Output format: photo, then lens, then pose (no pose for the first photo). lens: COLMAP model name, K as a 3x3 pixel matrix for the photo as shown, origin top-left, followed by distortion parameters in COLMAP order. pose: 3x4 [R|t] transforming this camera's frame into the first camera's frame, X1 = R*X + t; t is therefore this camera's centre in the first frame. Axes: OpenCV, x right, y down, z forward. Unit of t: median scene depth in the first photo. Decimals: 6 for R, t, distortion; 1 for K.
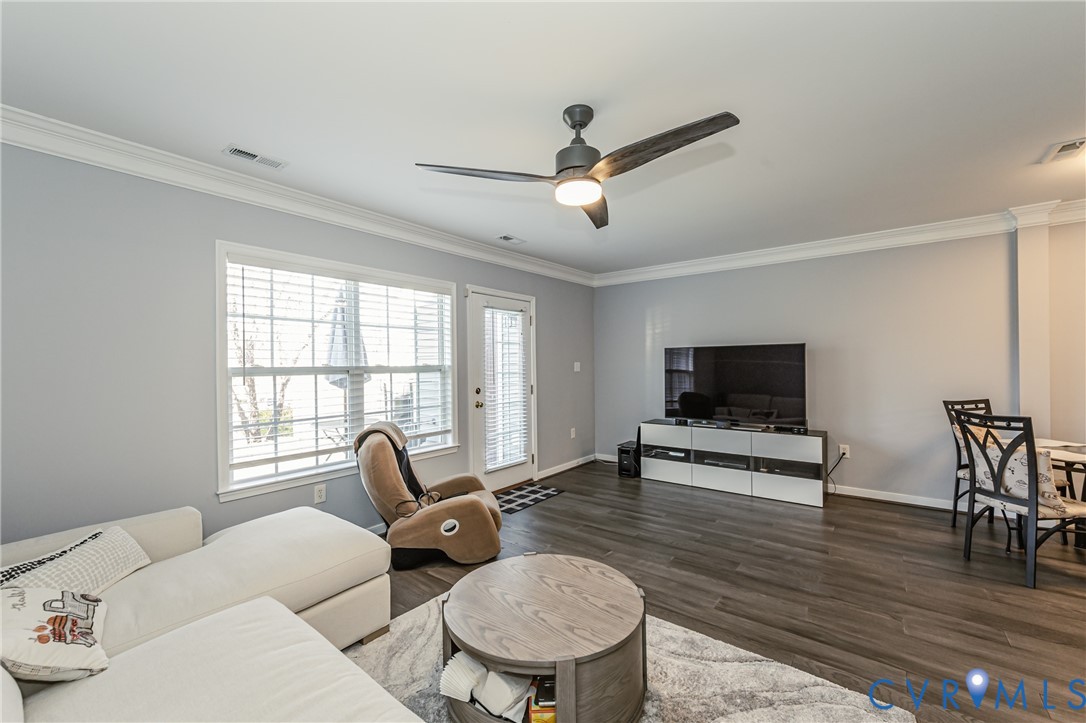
lens RADIAL K [[439.3, 0, 545.8], [0, 439.3, 362.4], [0, 0, 1]] dist [-0.001569, 0.000783]
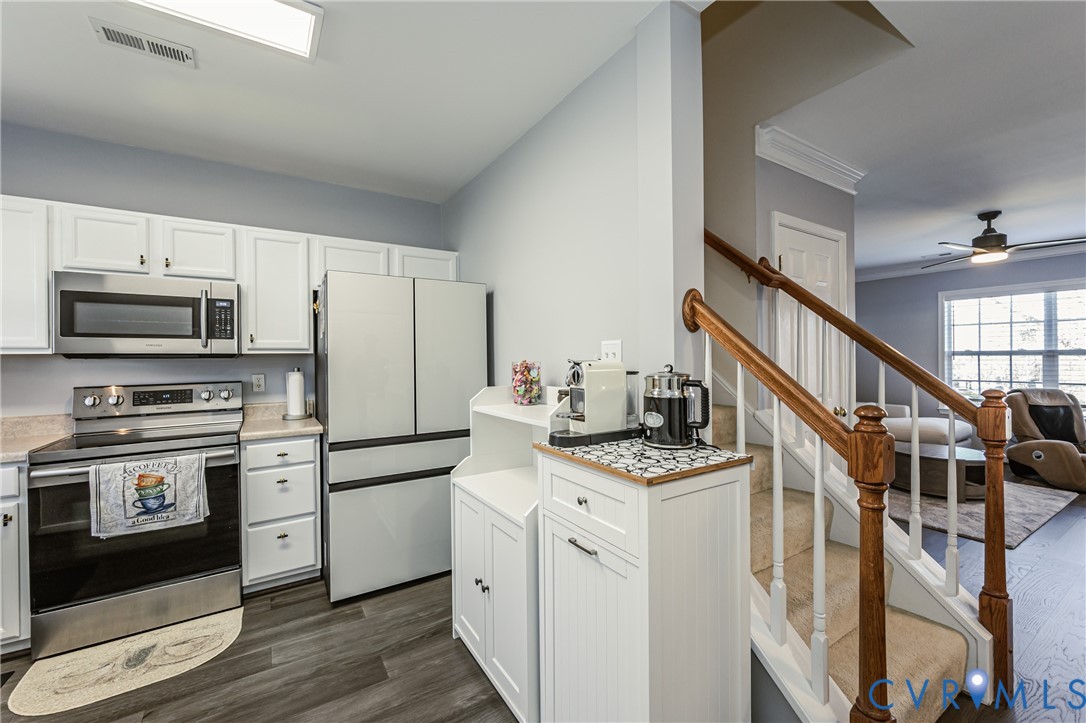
lens RADIAL K [[439.3, 0, 540.8], [0, 439.3, 358.8], [0, 0, 1]] dist [-0.001569, 0.000783]
pose [[-0.352673, 0.016406, -0.935603, 1.174905], [0.015515, 0.999811, 0.011684, -0.004080], [0.935618, -0.010395, -0.352861, -0.052321]]
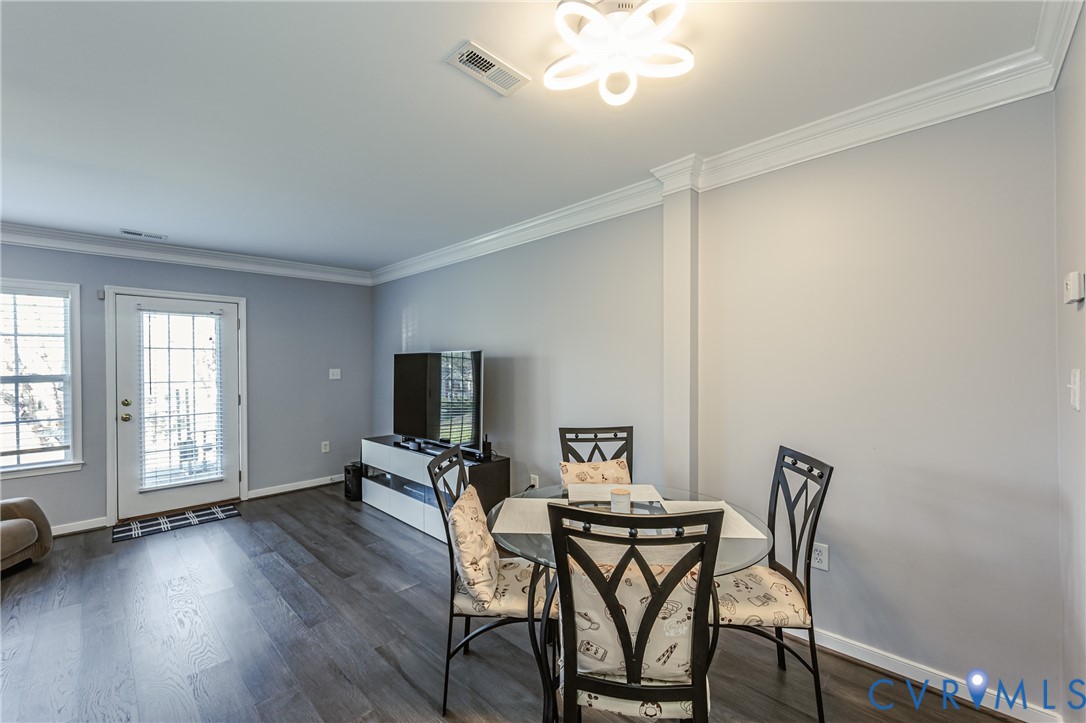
lens RADIAL K [[439.3, 0, 545.3], [0, 439.3, 365.6], [0, 0, 1]] dist [-0.001569, 0.000783]
pose [[0.991366, 0.002999, -0.131092, 0.806308], [-0.001840, 0.999958, 0.008956, -0.020870], [0.131113, -0.008637, 0.991330, 0.208070]]
